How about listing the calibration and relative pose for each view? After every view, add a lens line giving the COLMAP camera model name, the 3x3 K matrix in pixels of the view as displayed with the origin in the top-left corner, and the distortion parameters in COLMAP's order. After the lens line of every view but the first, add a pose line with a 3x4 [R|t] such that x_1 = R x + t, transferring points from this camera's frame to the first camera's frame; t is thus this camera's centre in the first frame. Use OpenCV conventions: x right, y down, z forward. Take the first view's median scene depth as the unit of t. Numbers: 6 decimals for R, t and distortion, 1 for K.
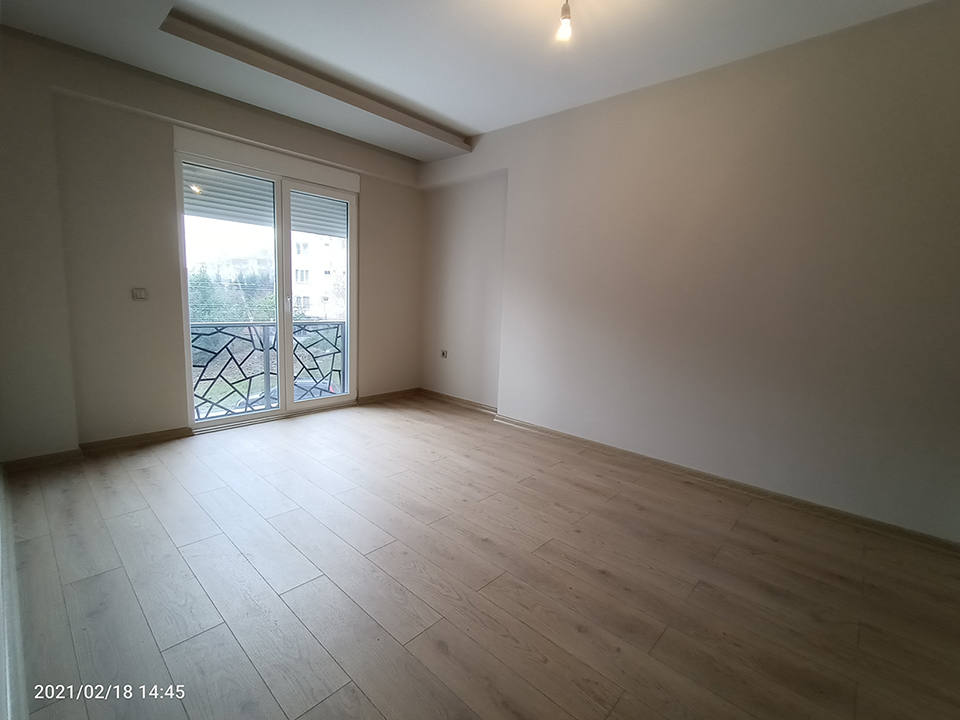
lens RADIAL K [[438.9, 0, 483.2], [0, 438.9, 355.8], [0, 0, 1]] dist [-0.001565, -0.000417]
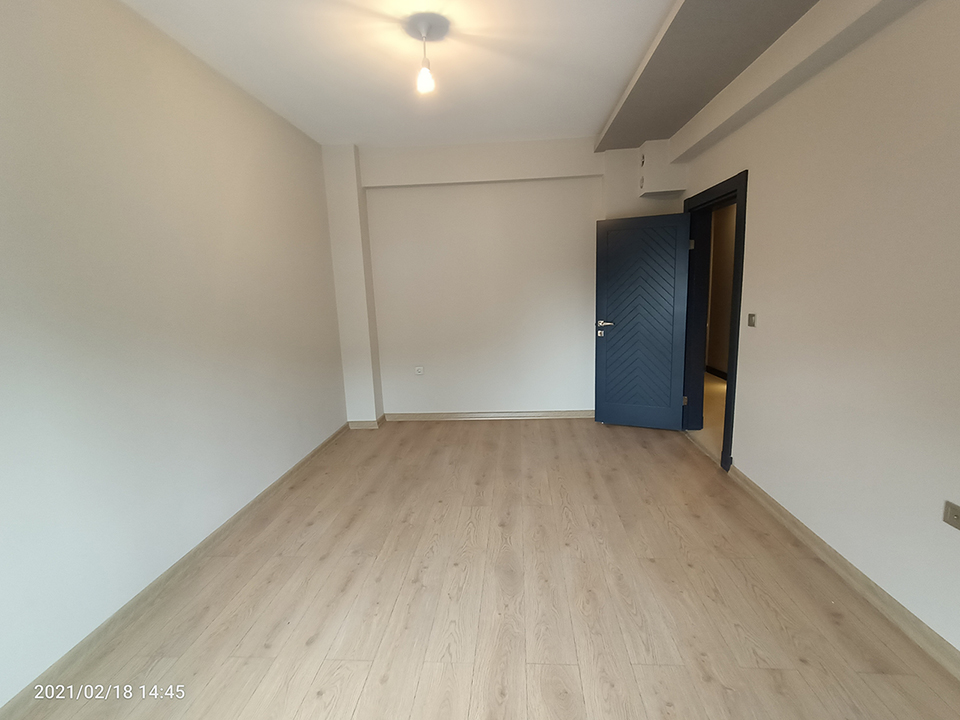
lens RADIAL K [[438.9, 0, 483.2], [0, 438.9, 355.8], [0, 0, 1]] dist [-0.001565, -0.000417]
pose [[-0.620276, -0.146854, 0.770514, -0.648843], [0.118110, 0.953631, 0.276835, -0.279490], [-0.775440, 0.262720, -0.574169, 1.289113]]
